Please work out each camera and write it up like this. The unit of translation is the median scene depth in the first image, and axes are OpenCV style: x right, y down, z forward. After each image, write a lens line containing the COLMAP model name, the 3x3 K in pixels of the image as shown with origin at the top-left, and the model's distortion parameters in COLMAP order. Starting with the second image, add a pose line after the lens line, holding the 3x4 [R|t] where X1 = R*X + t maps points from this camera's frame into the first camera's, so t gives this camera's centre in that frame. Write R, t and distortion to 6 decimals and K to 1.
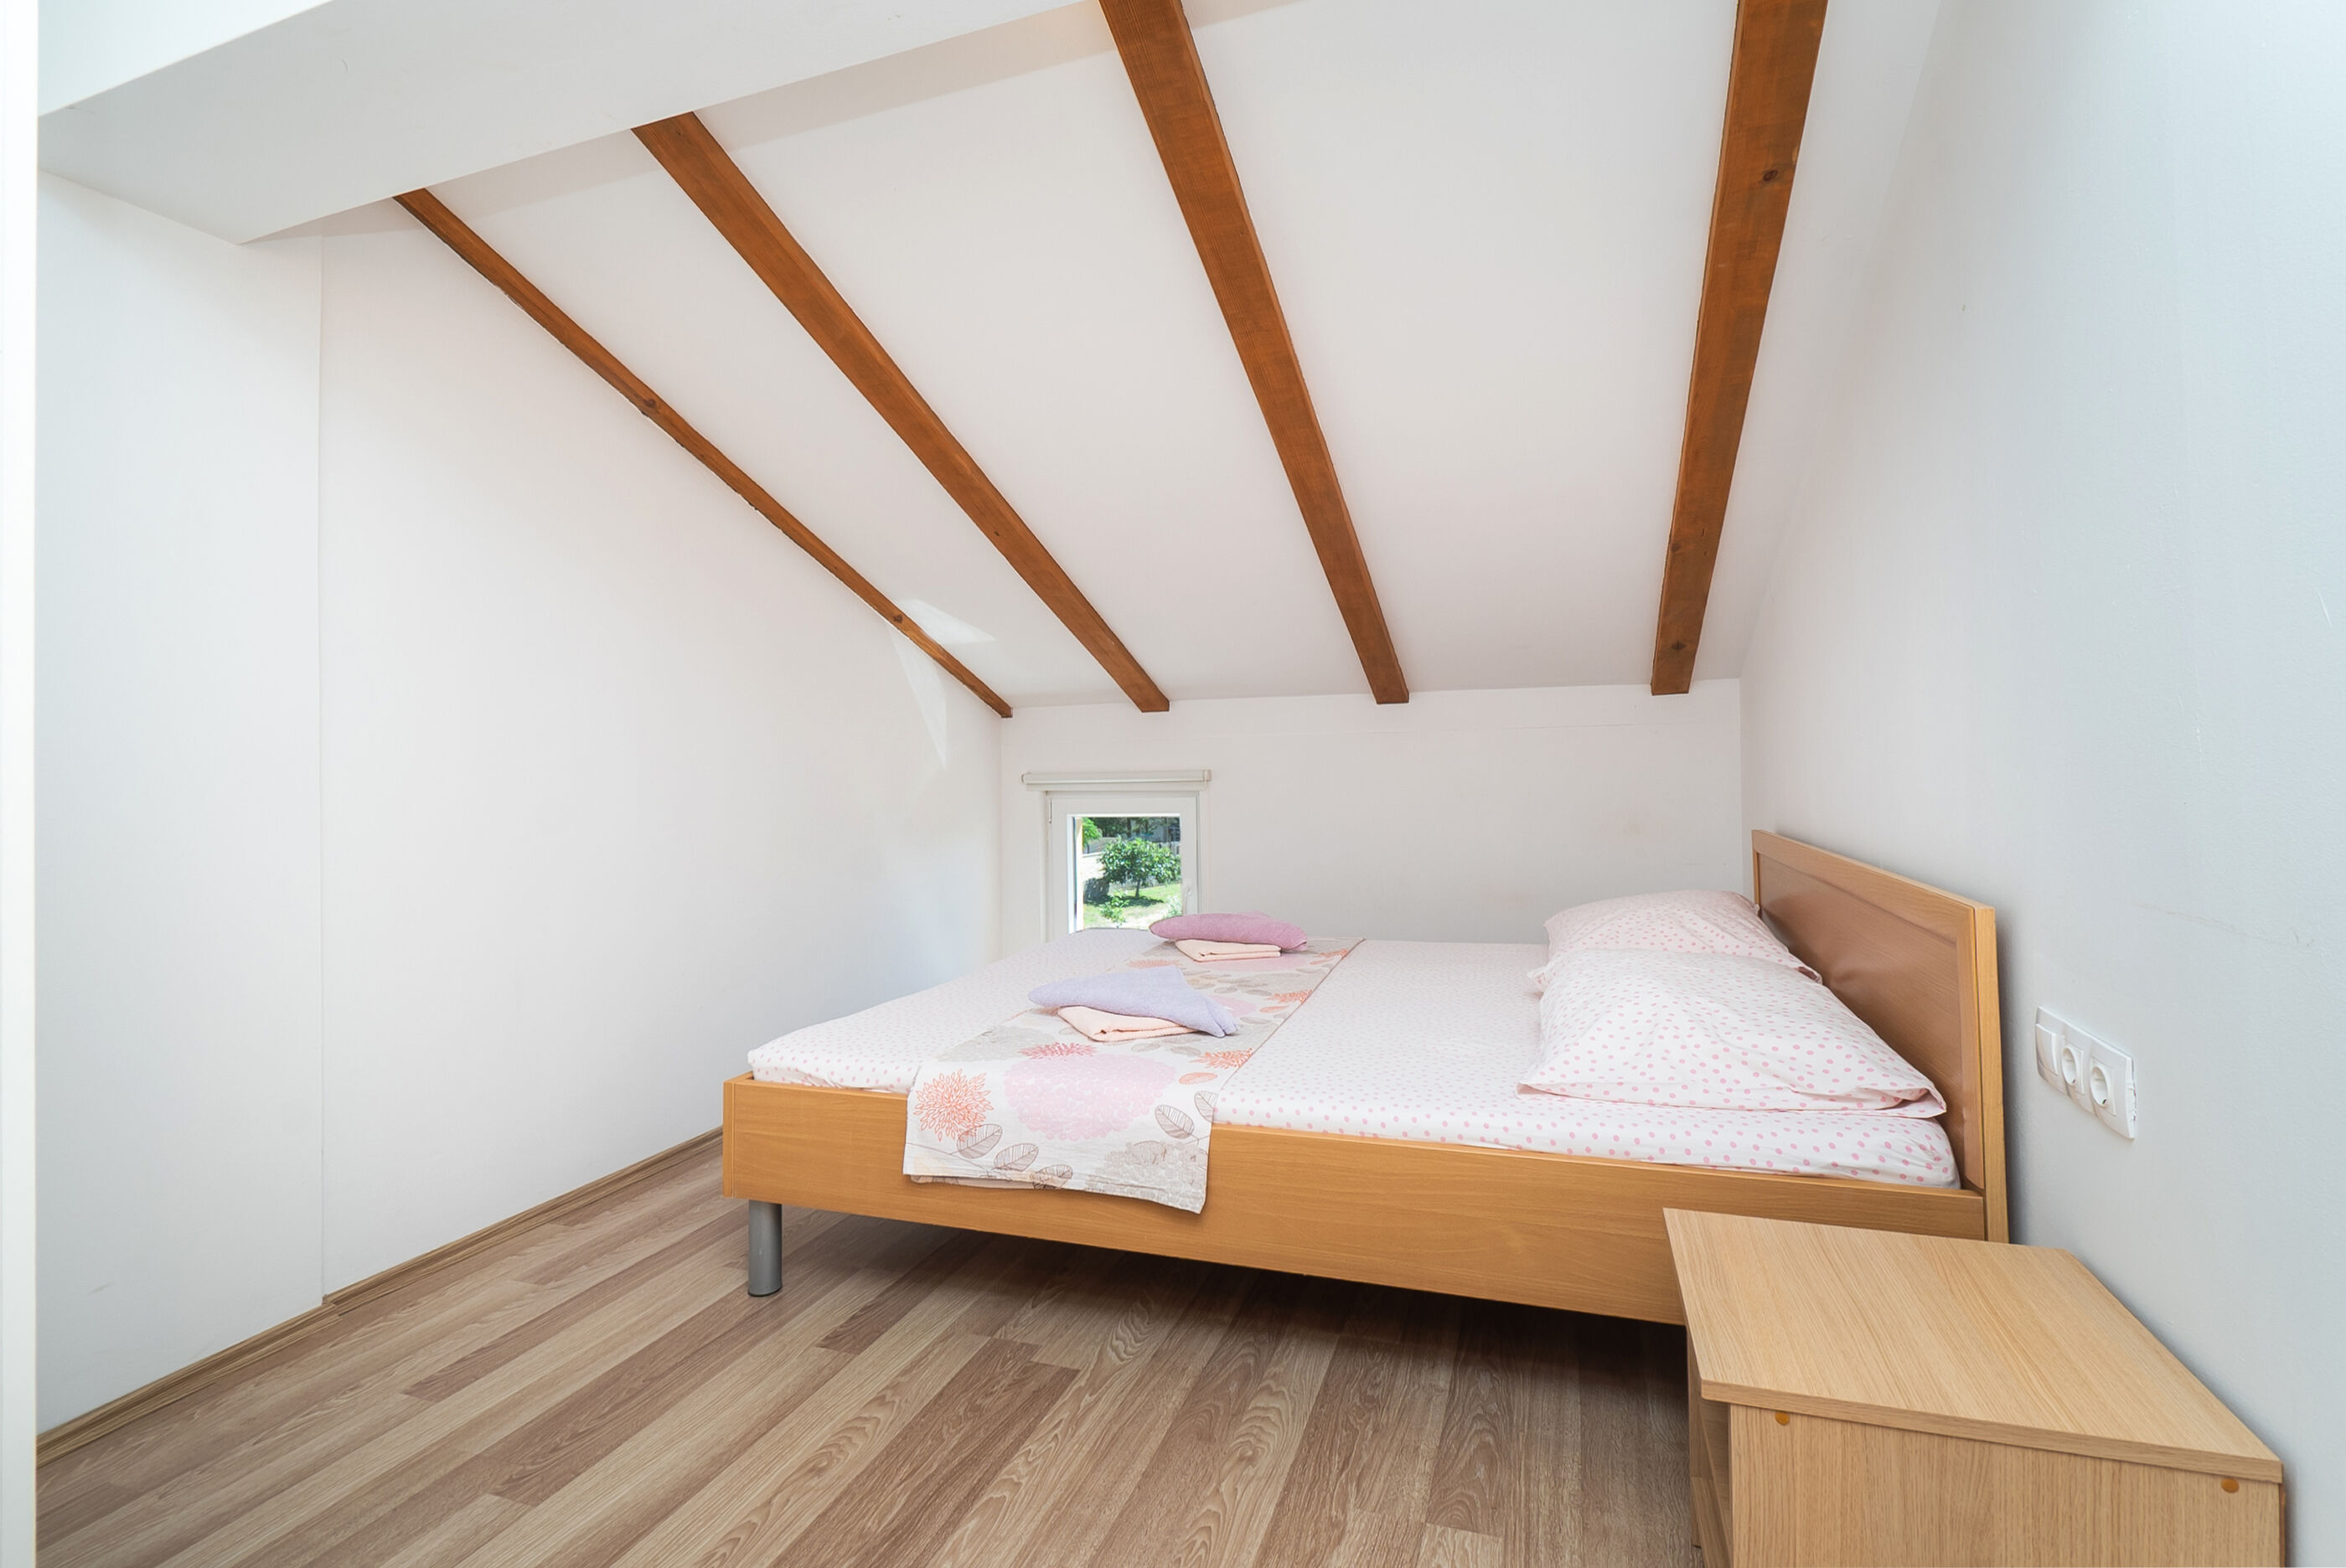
lens RADIAL K [[1083.1, 0, 1180.7], [0, 1083.1, 781.0], [0, 0, 1]] dist [-0.002093, -0.009708]
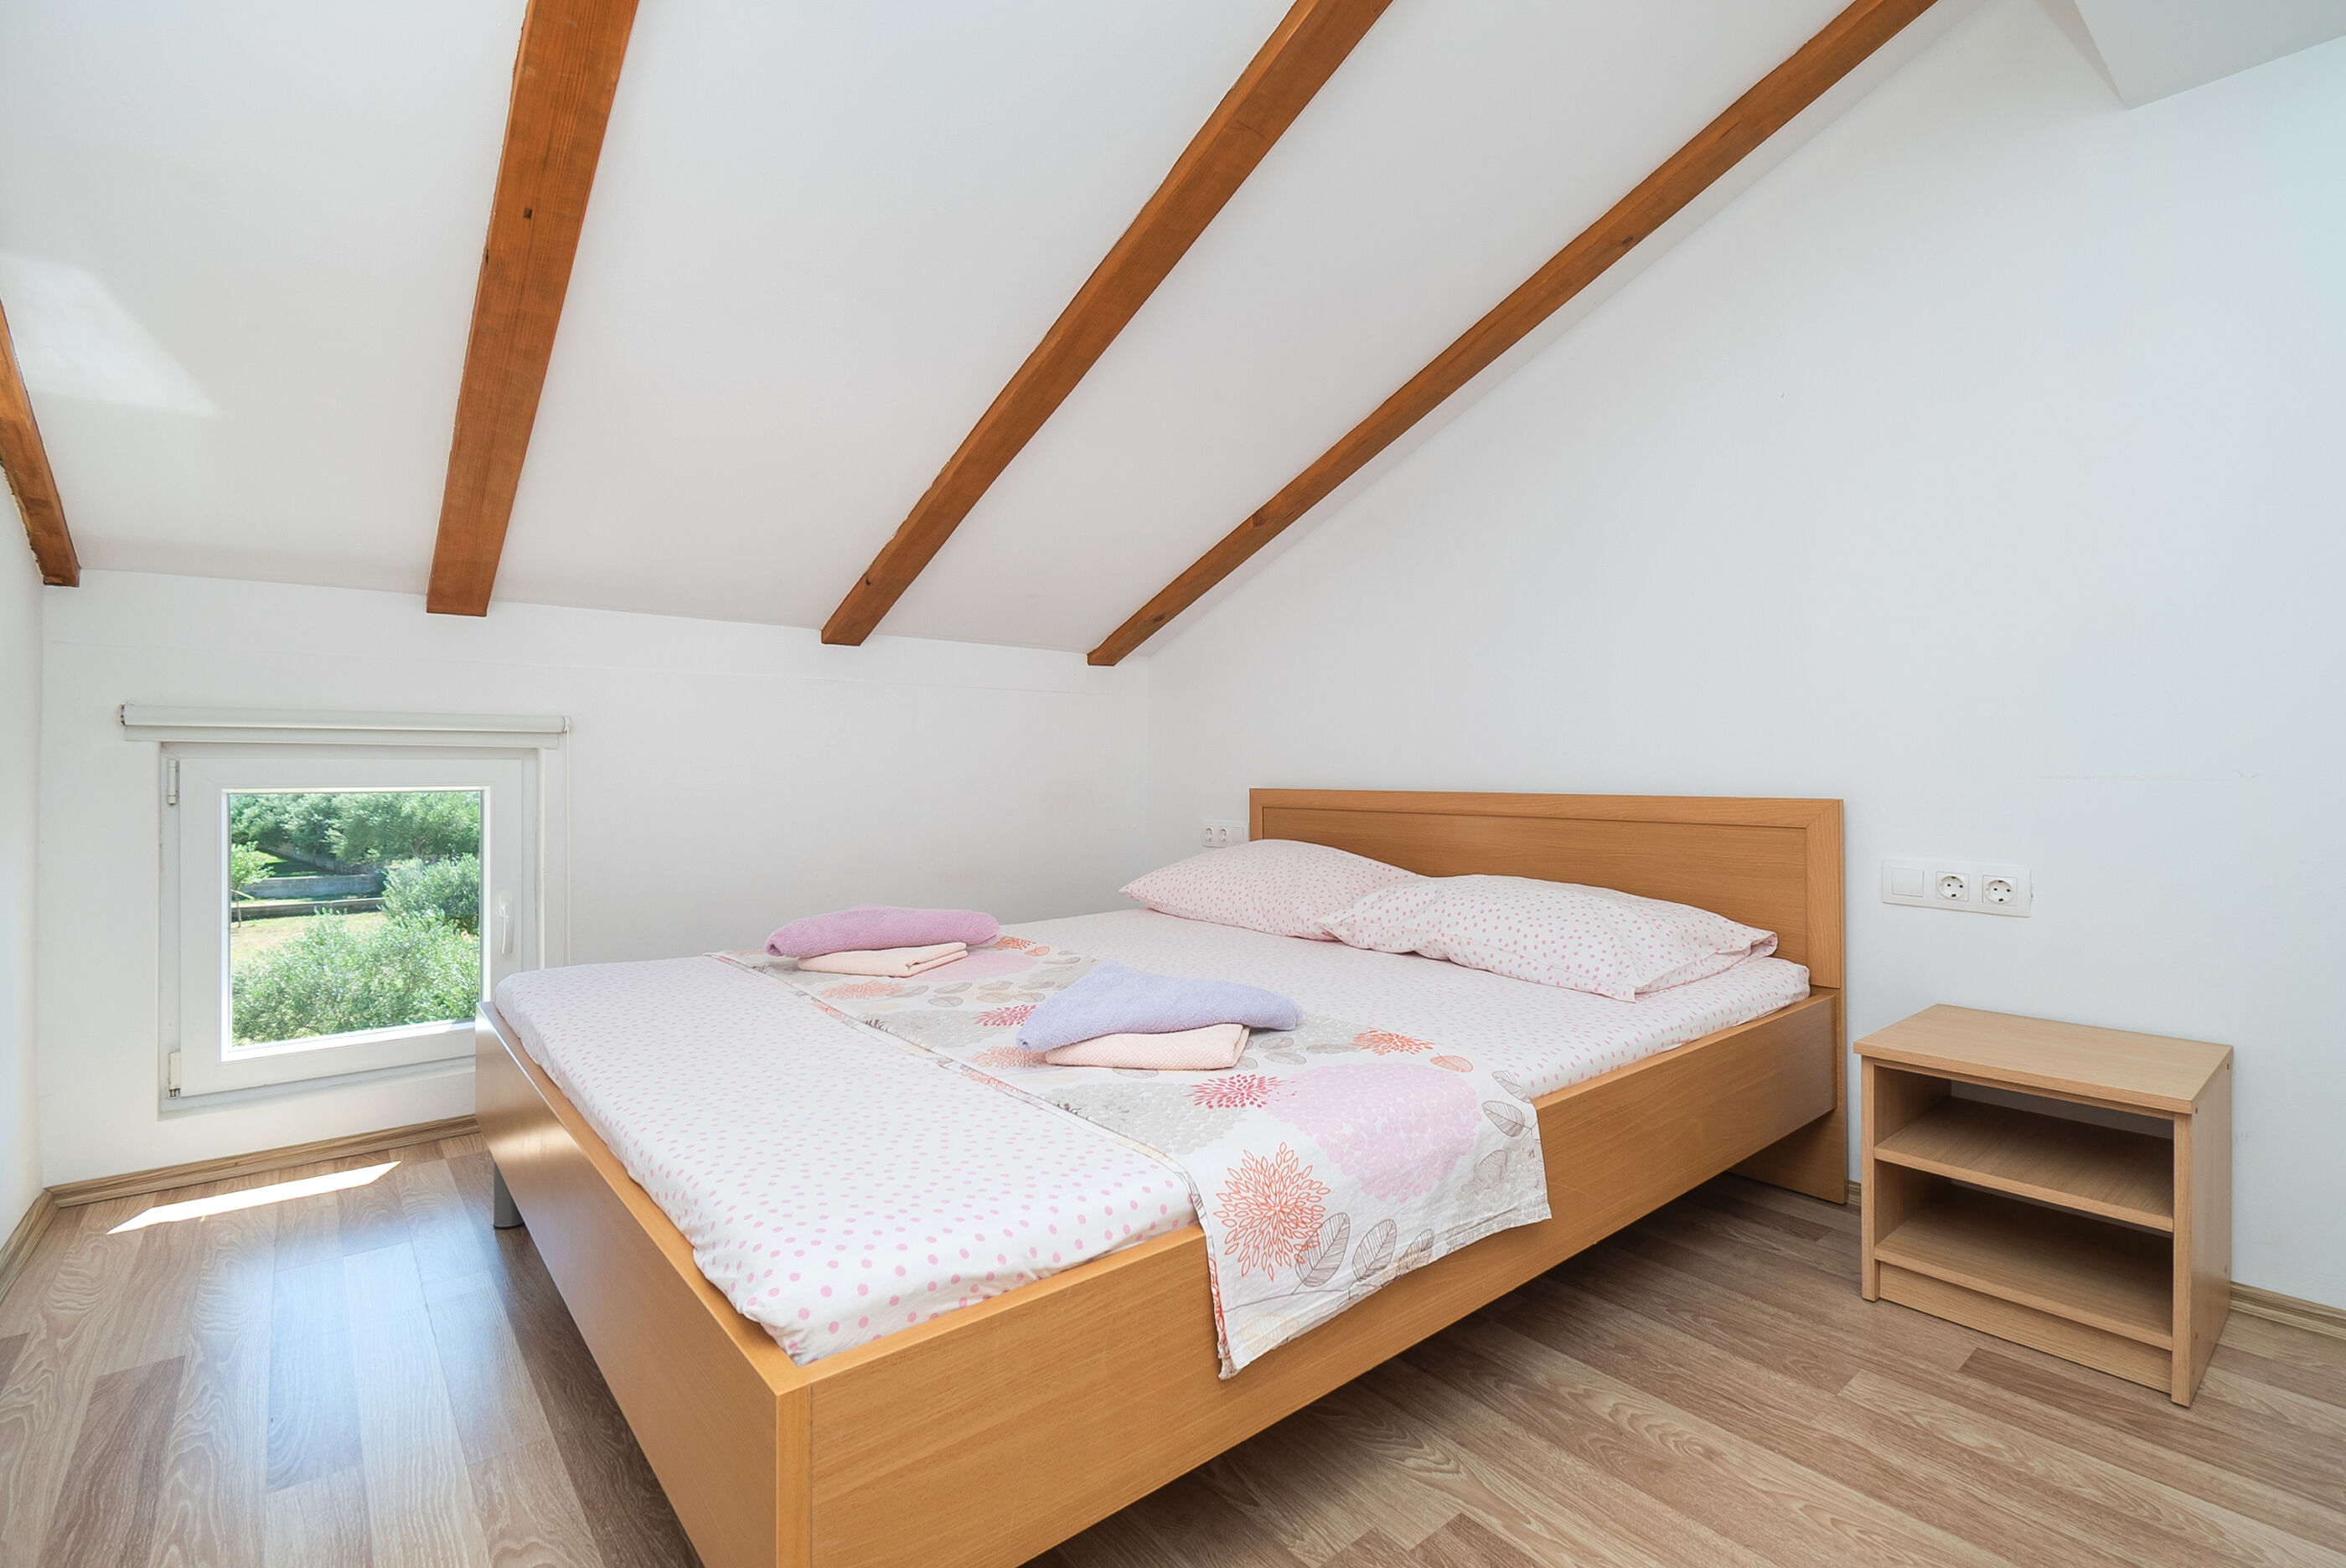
lens RADIAL K [[1104.3, 0, 1173.0], [0, 1104.3, 784.0], [0, 0, 1]] dist [0.000995, -0.009525]
pose [[0.491258, 0.010415, 0.870952, -0.776950], [0.001001, 0.999921, -0.012522, 0.082155], [-0.871014, 0.007023, 0.491209, 0.782286]]
